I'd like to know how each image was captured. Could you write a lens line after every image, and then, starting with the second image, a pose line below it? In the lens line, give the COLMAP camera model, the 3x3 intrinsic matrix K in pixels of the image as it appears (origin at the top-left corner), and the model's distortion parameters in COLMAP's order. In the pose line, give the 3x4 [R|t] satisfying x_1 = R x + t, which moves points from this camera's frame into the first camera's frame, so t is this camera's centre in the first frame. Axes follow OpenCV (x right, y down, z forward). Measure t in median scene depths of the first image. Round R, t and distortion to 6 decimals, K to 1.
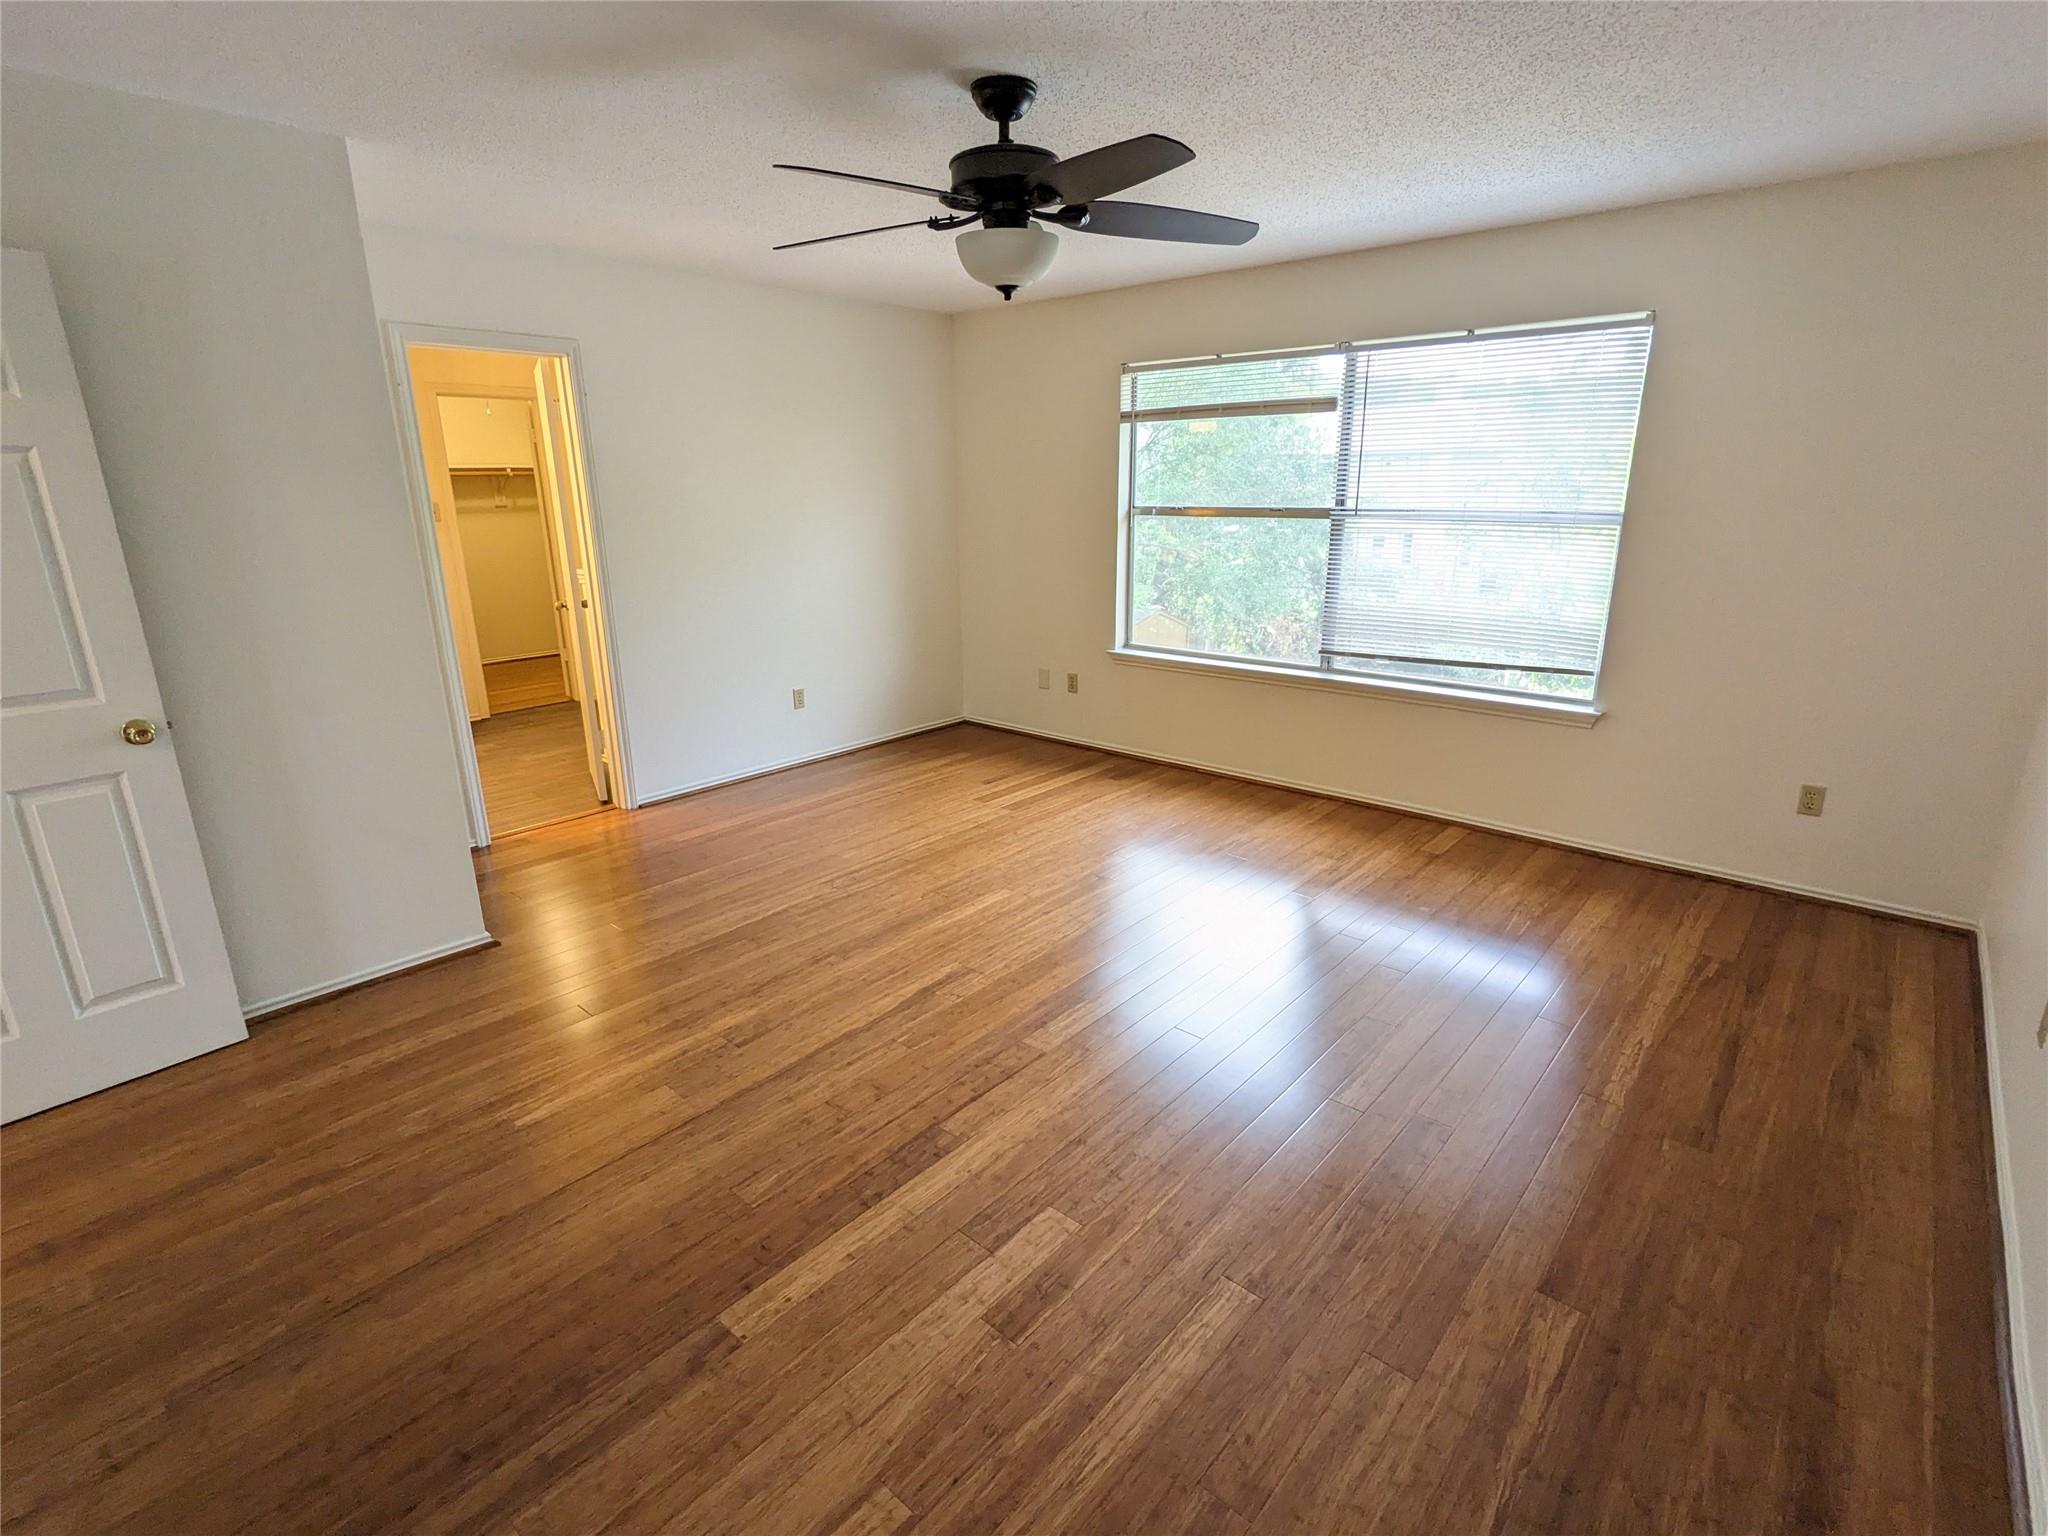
lens RADIAL K [[989.0, 0, 1024.0], [0, 989.0, 768.0], [0, 0, 1]] dist [0.000477, 0.000926]
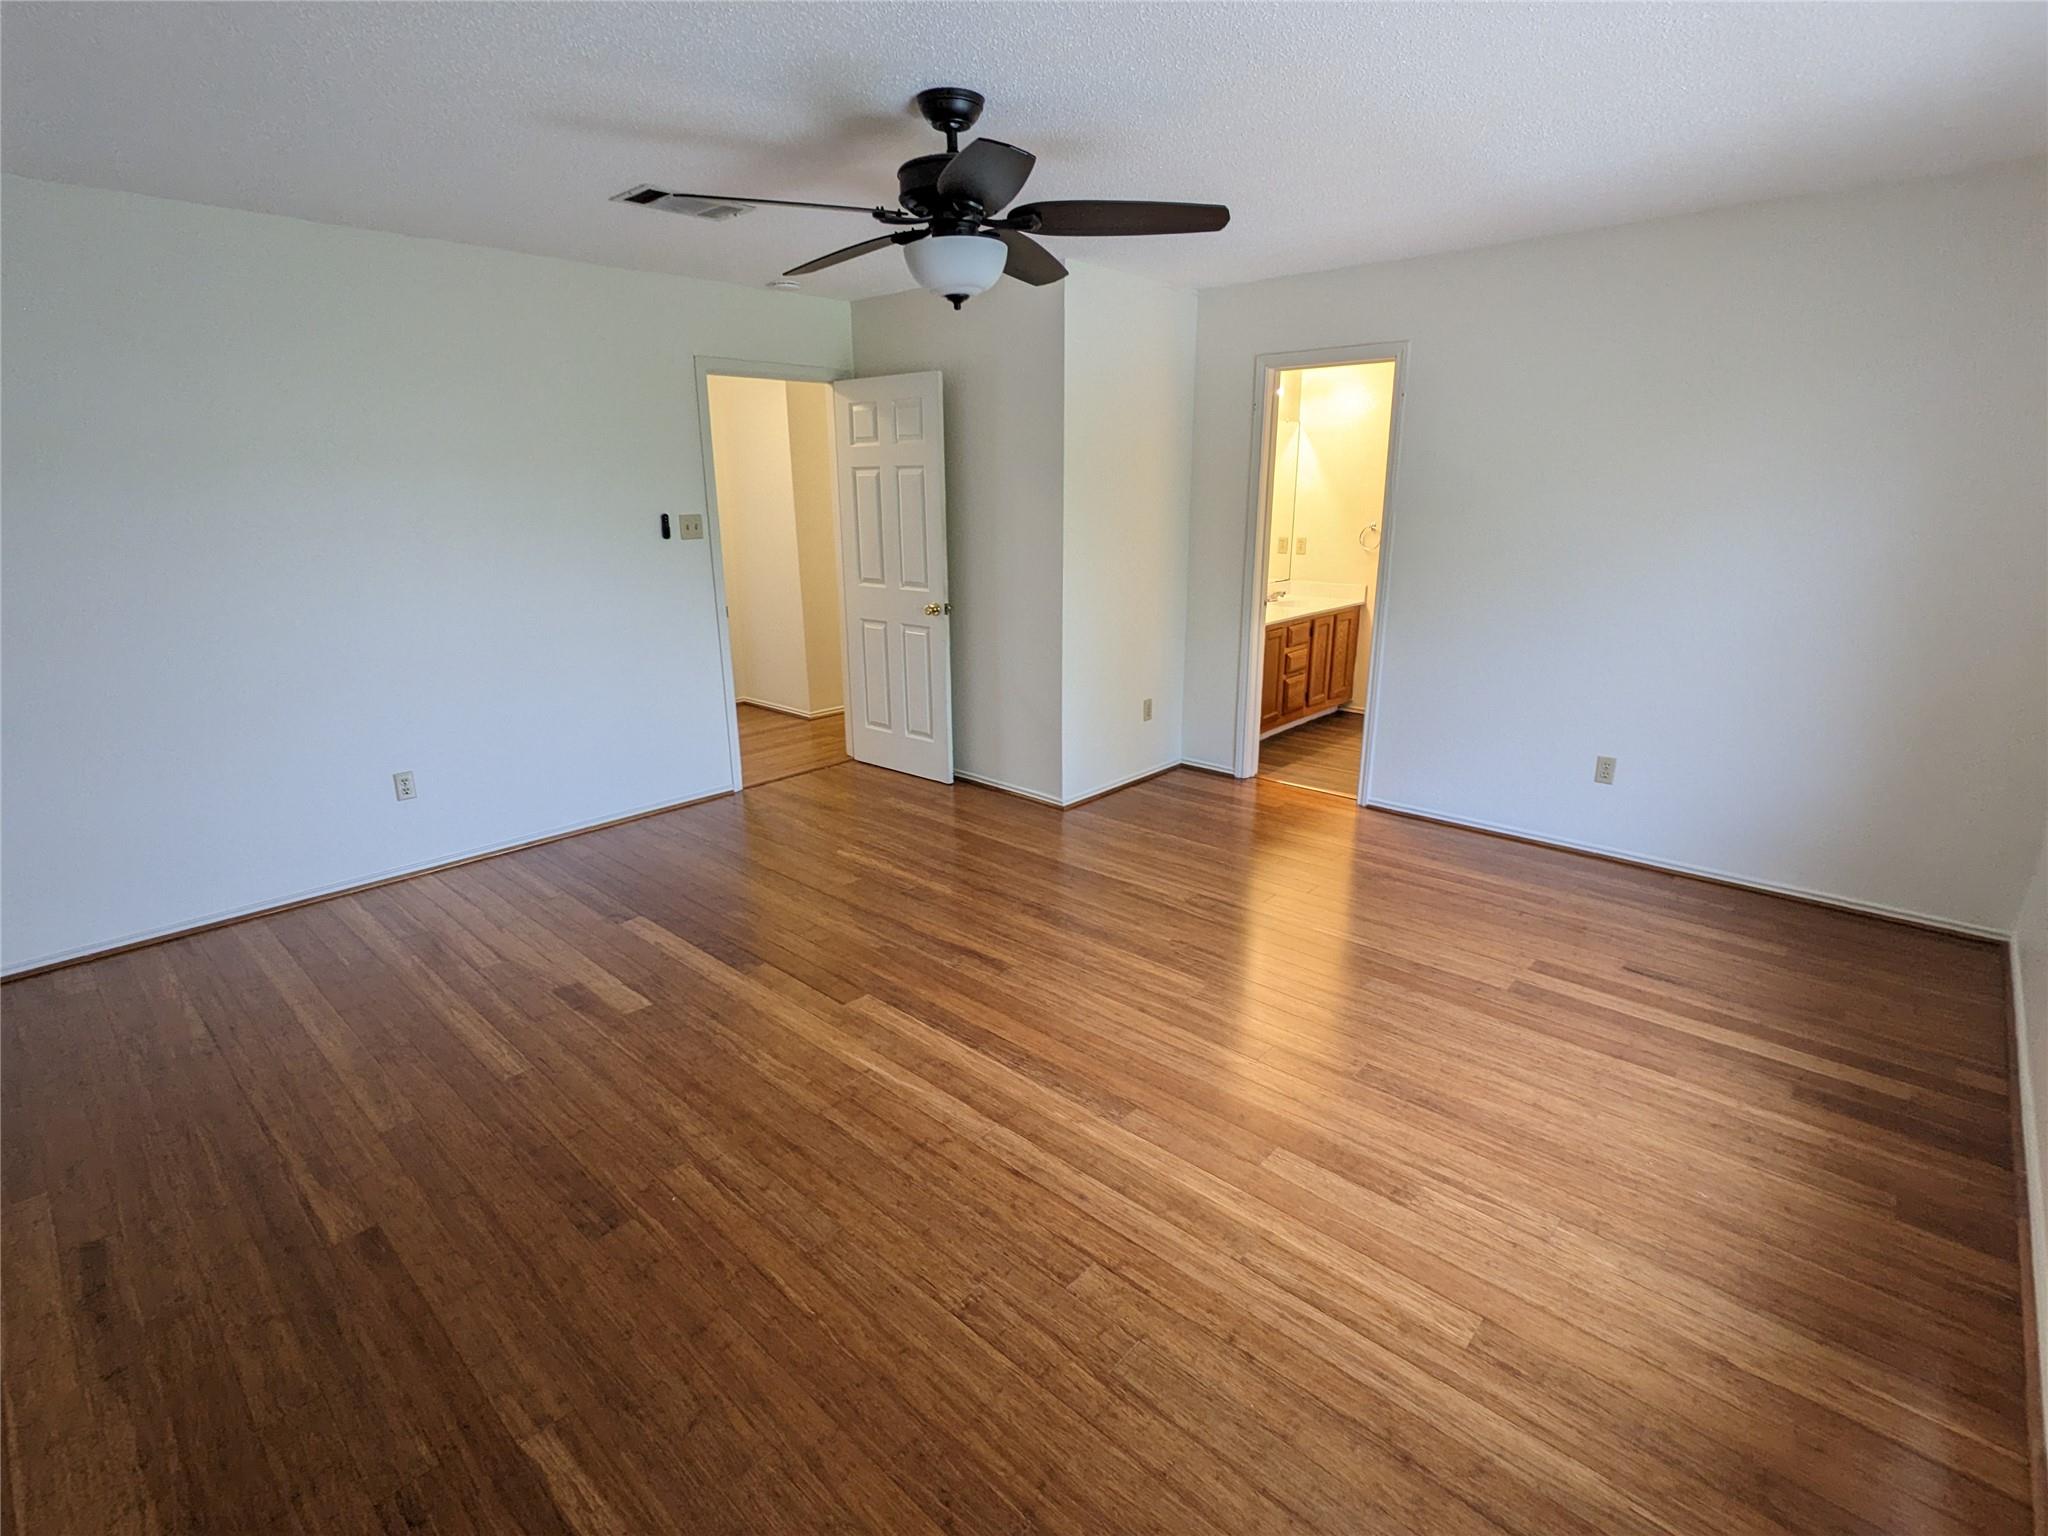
lens RADIAL K [[982.1, 0, 1023.6], [0, 982.1, 777.7], [0, 0, 1]] dist [0.002888, 0.000255]
pose [[-0.021993, 0.298214, -0.954246, 0.690046], [-0.275127, 0.915818, 0.292546, -0.224900], [0.961156, 0.268972, 0.061905, 0.732582]]
